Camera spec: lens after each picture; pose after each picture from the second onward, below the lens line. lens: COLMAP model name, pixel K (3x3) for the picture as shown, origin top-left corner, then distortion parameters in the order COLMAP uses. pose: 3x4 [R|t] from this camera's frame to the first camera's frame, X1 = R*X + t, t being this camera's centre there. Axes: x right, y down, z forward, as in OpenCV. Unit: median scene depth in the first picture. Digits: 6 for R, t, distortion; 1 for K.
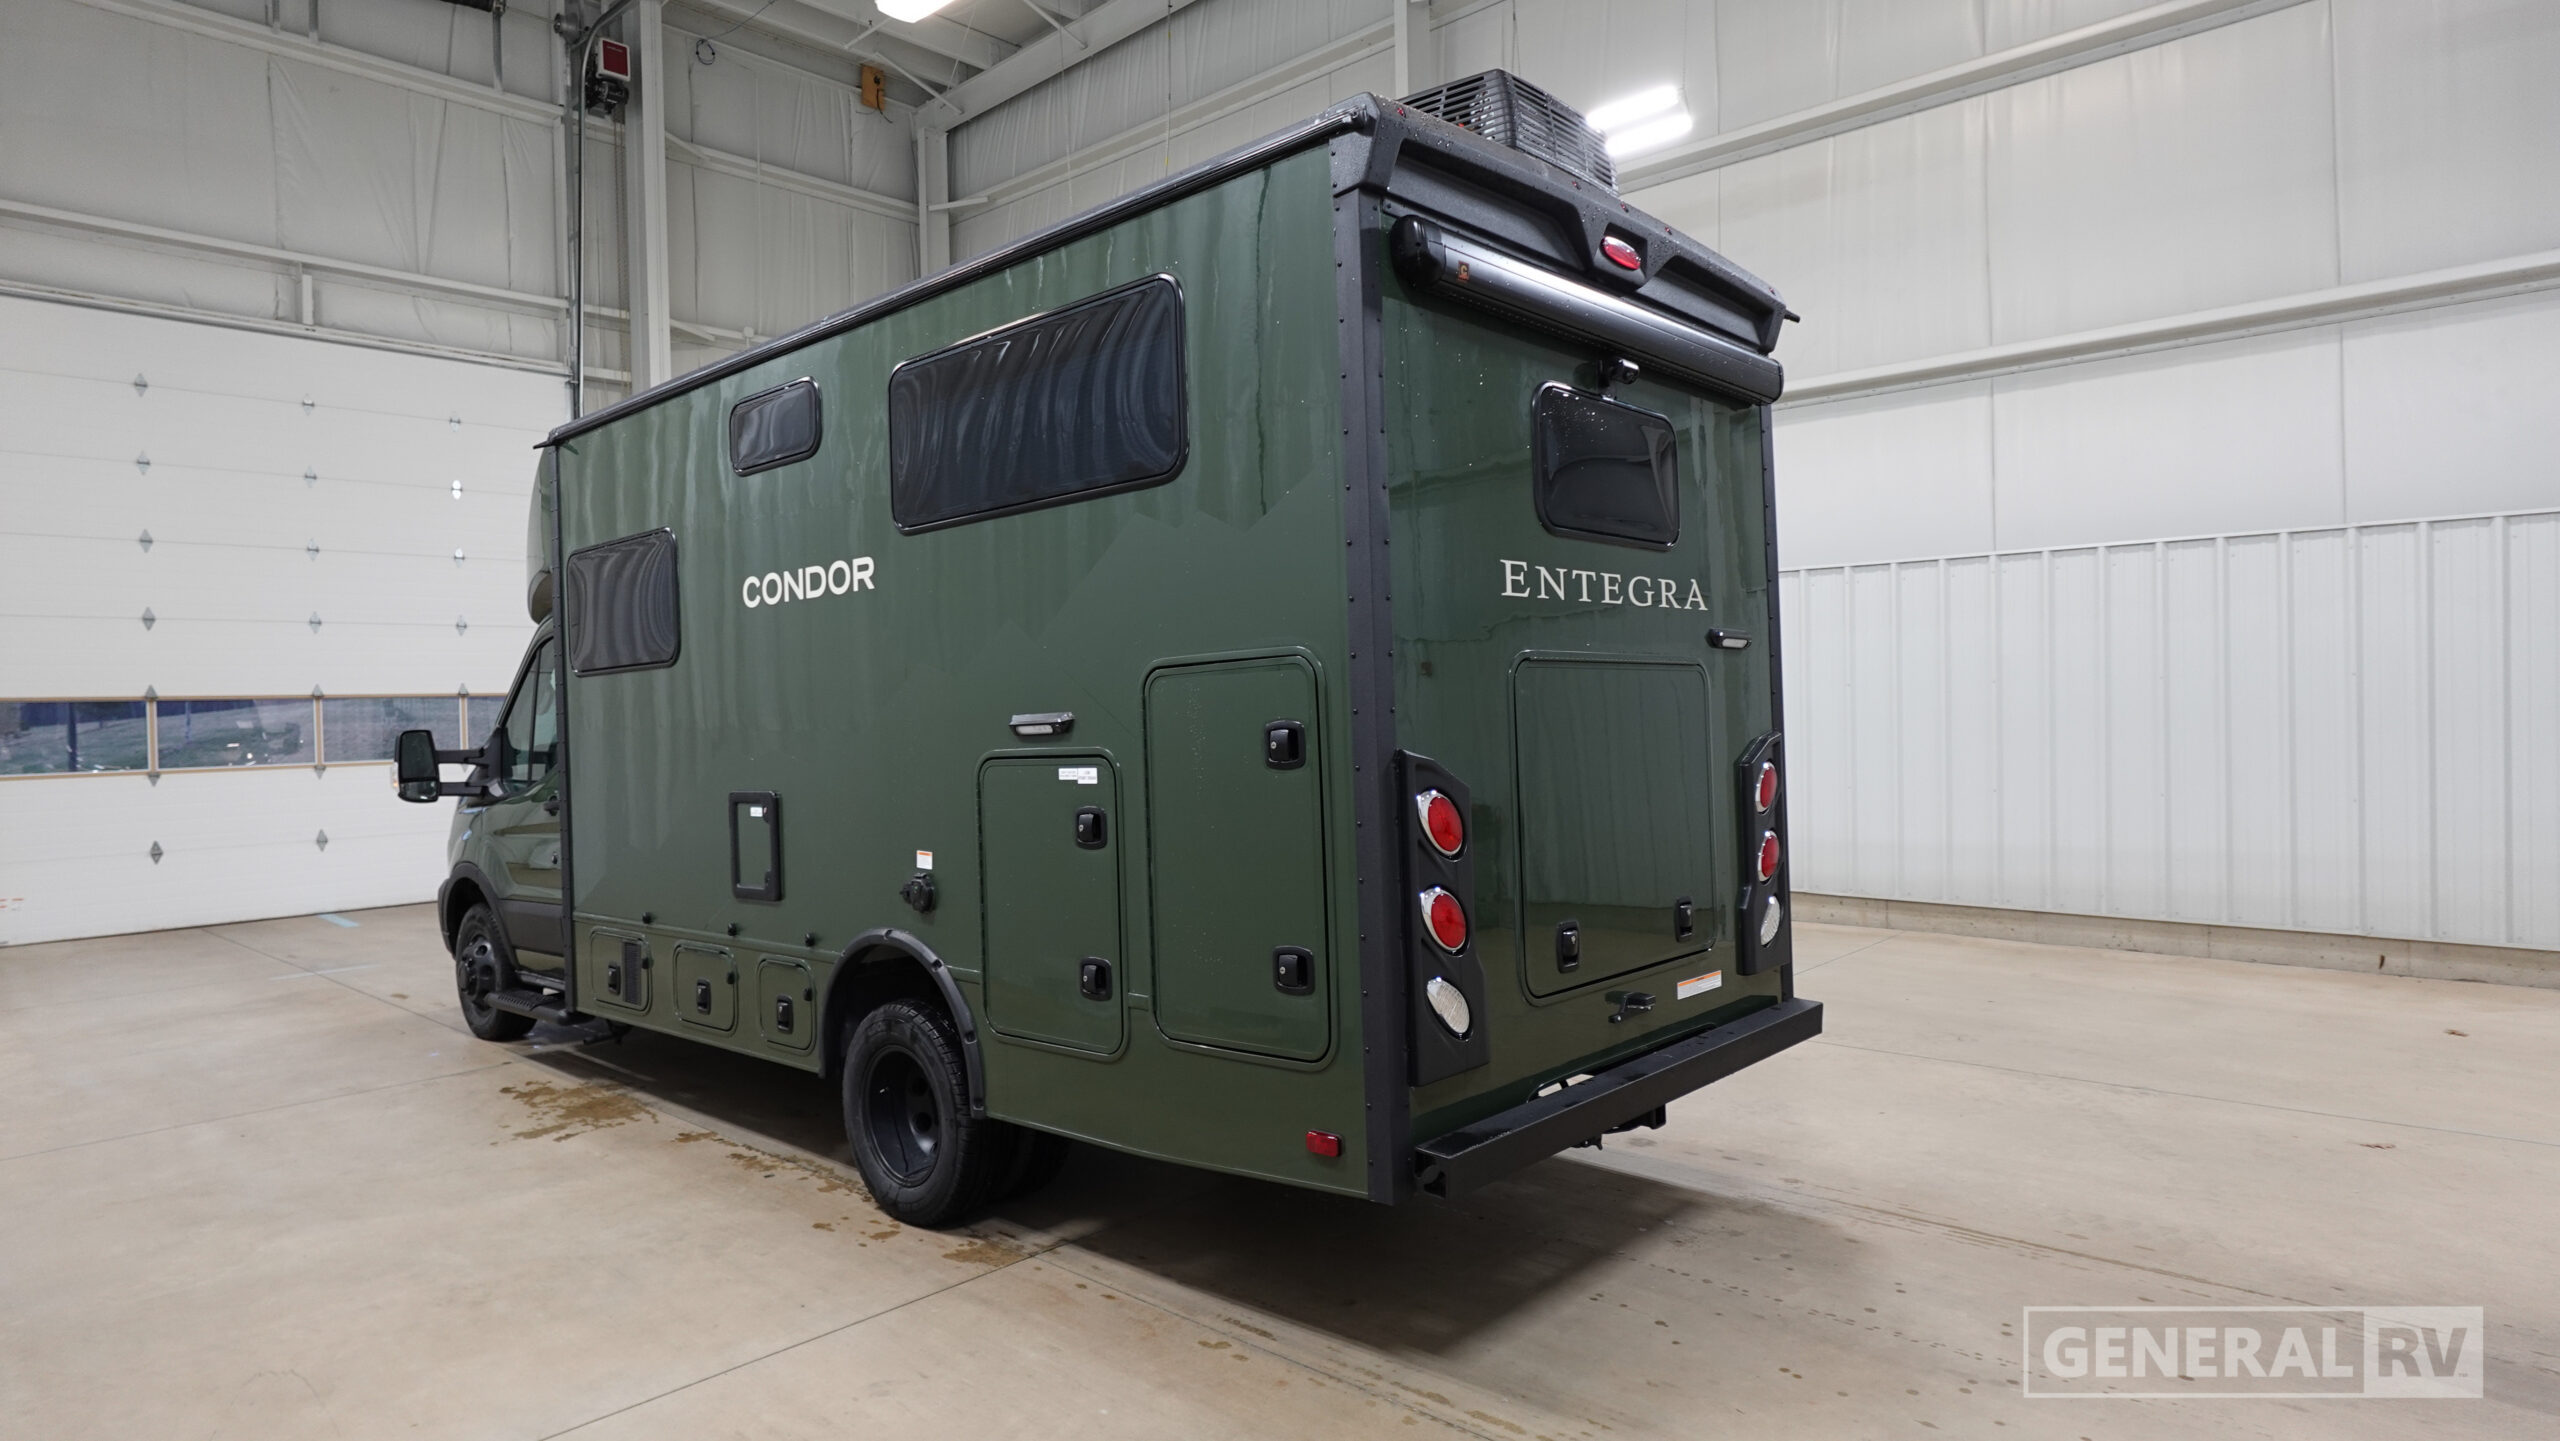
lens RADIAL K [[1458.2, 0, 1273.3], [0, 1458.2, 722.1], [0, 0, 1]] dist [-0.004395, 0.006697]
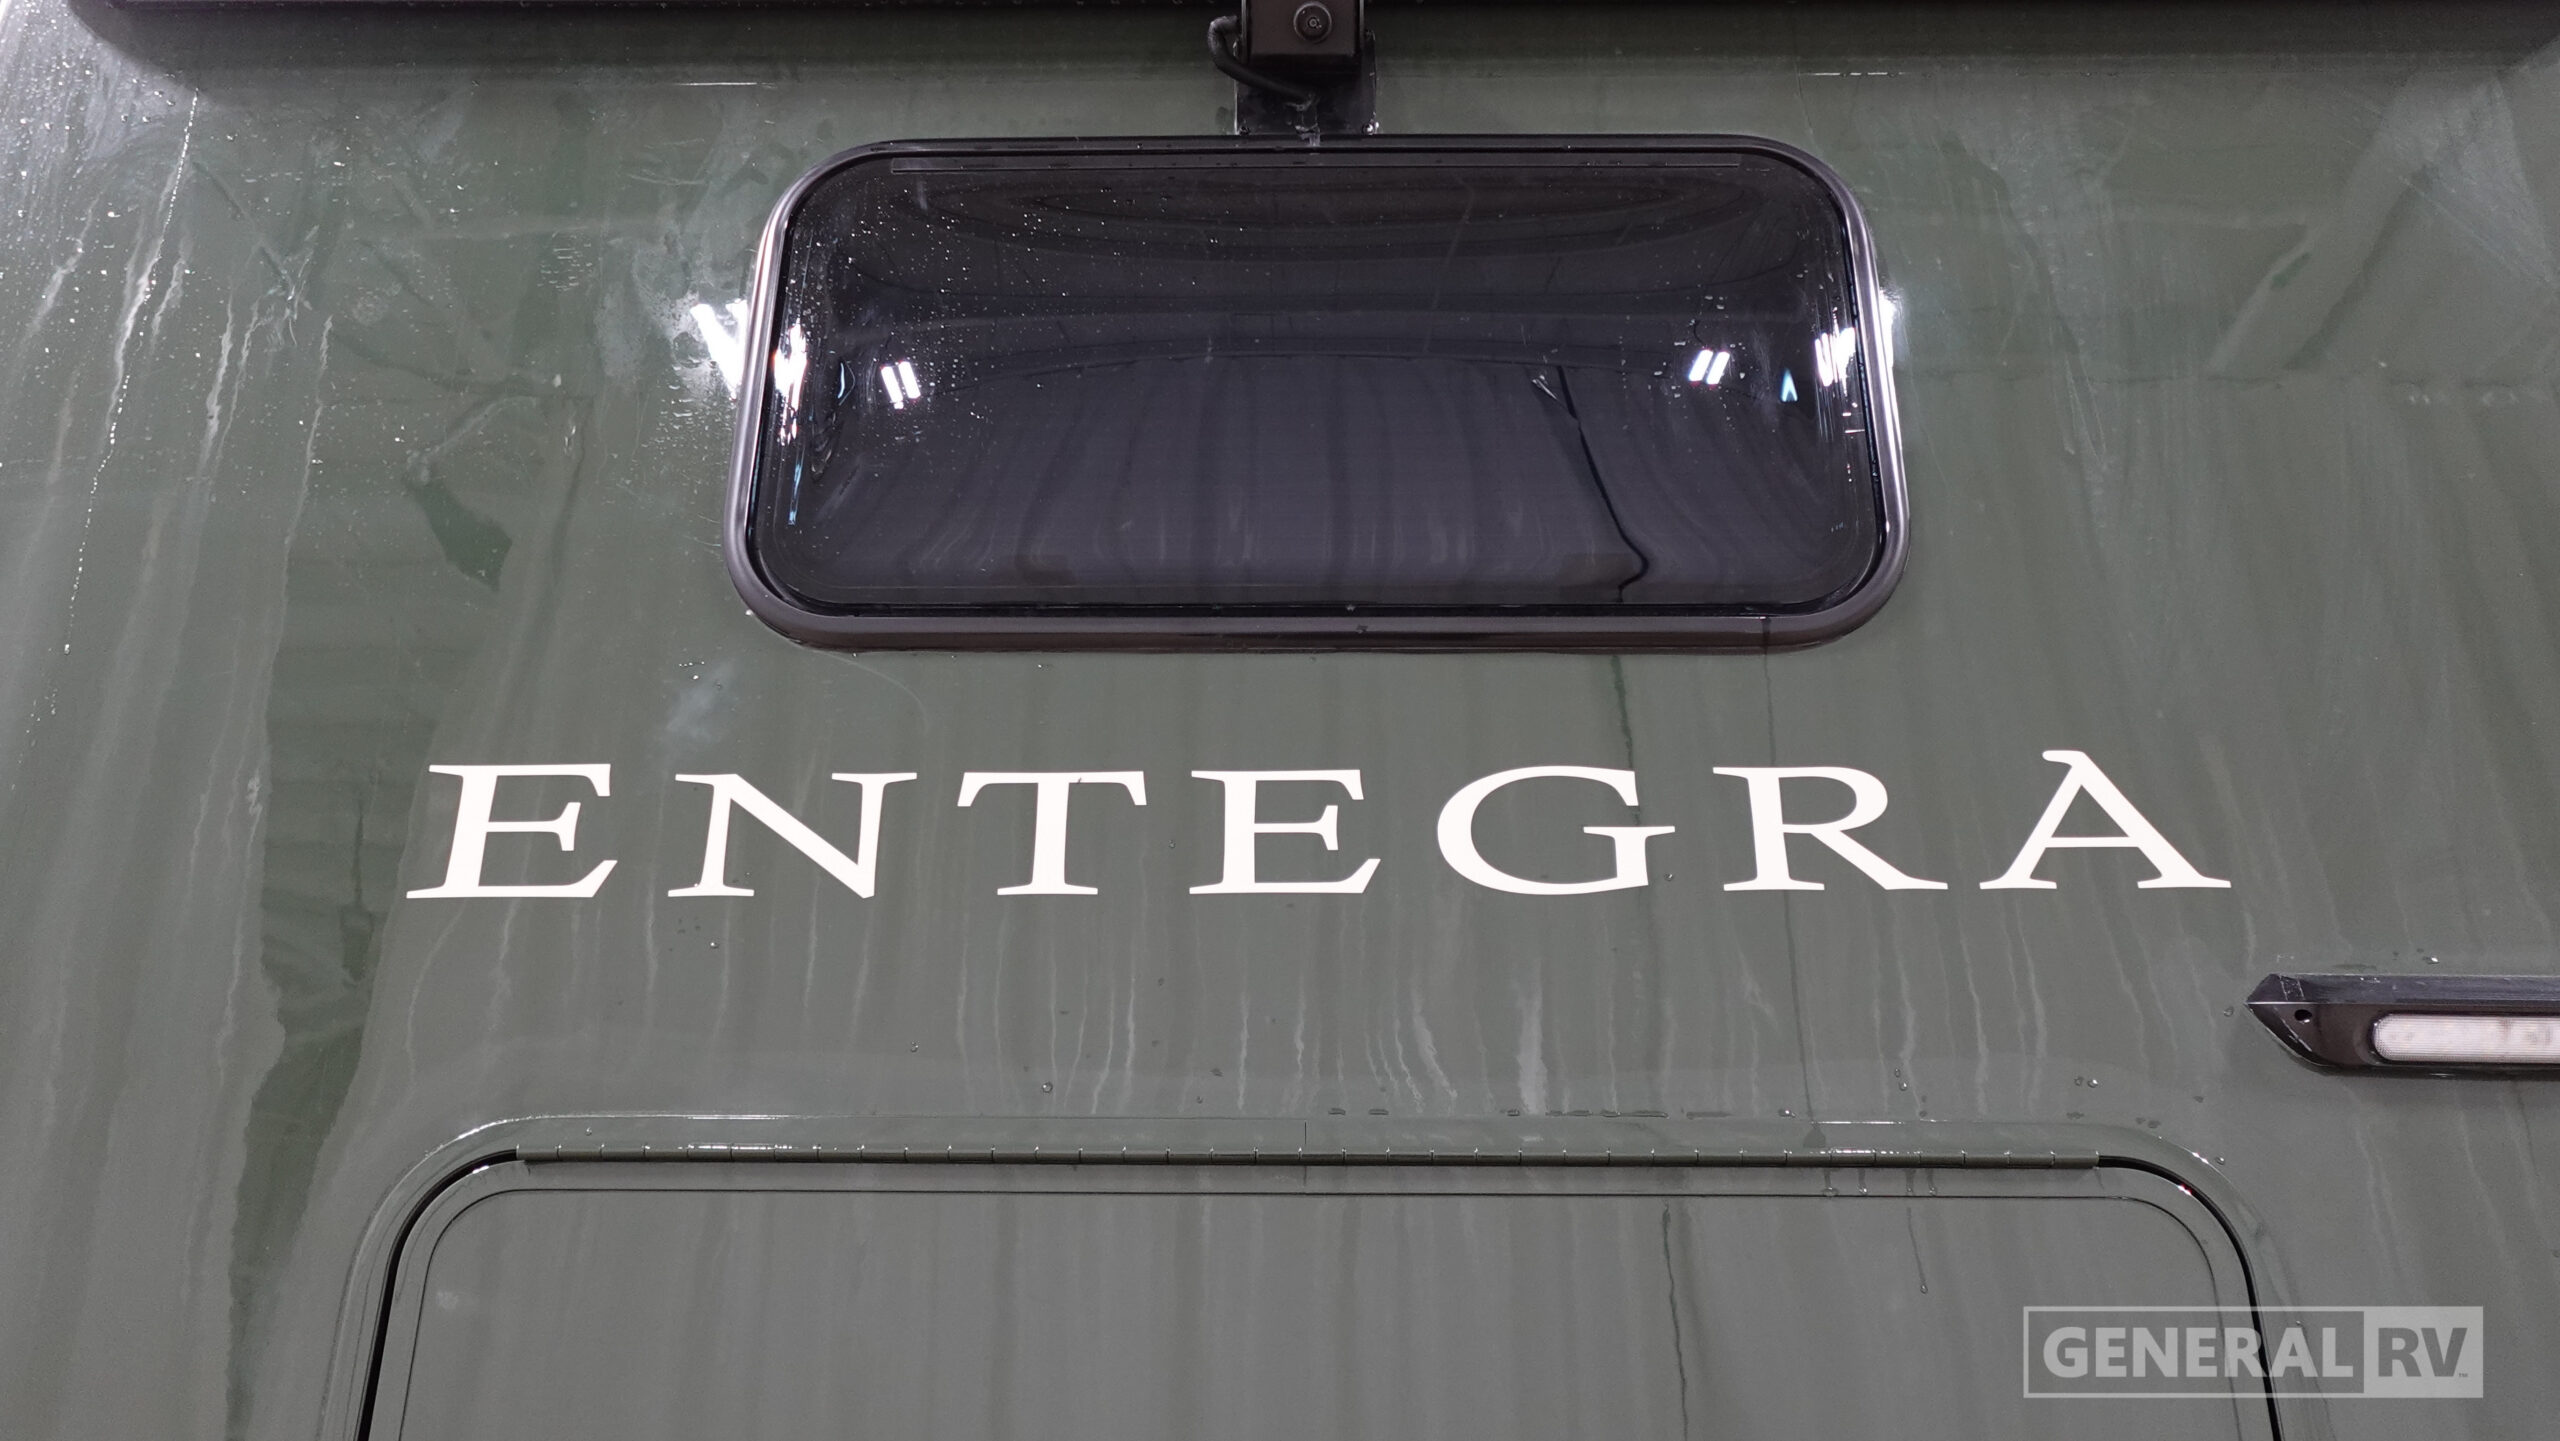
lens RADIAL K [[1458.2, 0, 1284.4], [0, 1458.2, 722.2], [0, 0, 1]] dist [-0.004395, 0.006697]
pose [[0.667112, -0.166124, -0.726198, 0.392366], [-0.016381, 0.971312, -0.237244, -0.053076], [0.744777, 0.170165, 0.645253, 0.834379]]
